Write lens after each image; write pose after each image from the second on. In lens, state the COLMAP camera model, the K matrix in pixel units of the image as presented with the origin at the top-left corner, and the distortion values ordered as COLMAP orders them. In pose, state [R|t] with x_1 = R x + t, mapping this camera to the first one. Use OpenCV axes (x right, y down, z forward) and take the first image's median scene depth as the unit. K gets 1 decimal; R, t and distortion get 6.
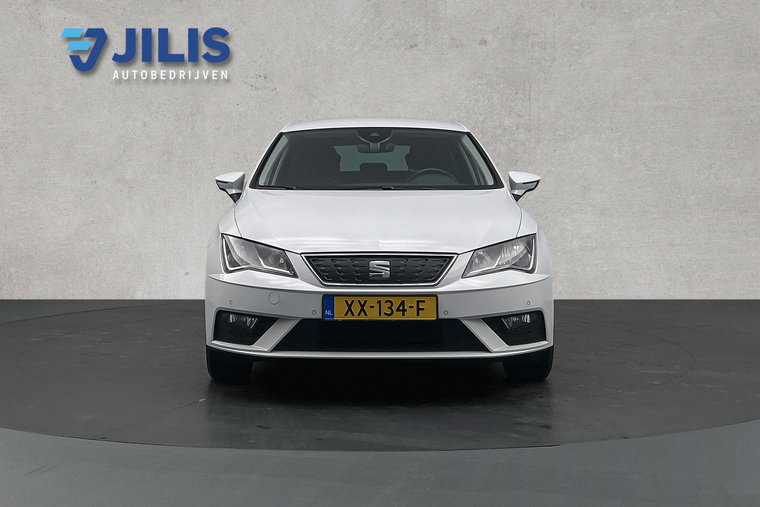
lens RADIAL K [[593.8, 0, 380.2], [0, 593.8, 253.1], [0, 0, 1]] dist [-0.005045, 0.003054]
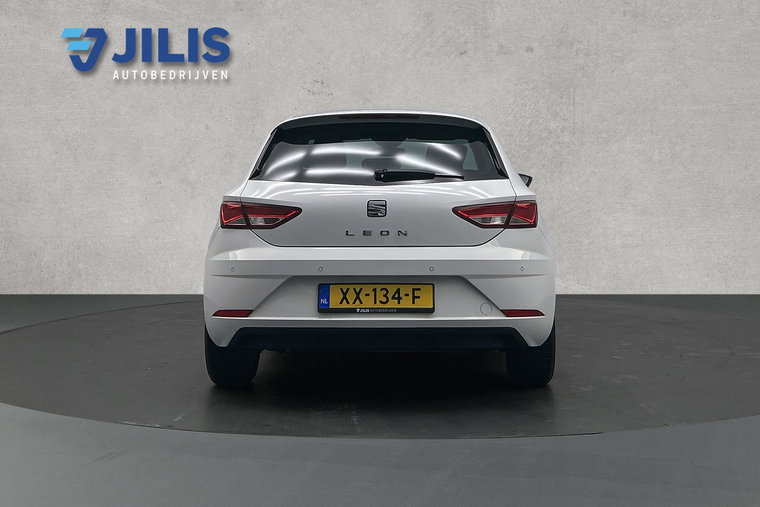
lens RADIAL K [[593.8, 0, 379.7], [0, 593.8, 252.8], [0, 0, 1]] dist [-0.005045, 0.003054]
pose [[1.000000, -0.000070, -0.000487, -0.091320], [0.000070, 1.000000, -0.000249, 0.004988], [0.000487, 0.000249, 1.000000, -0.050026]]
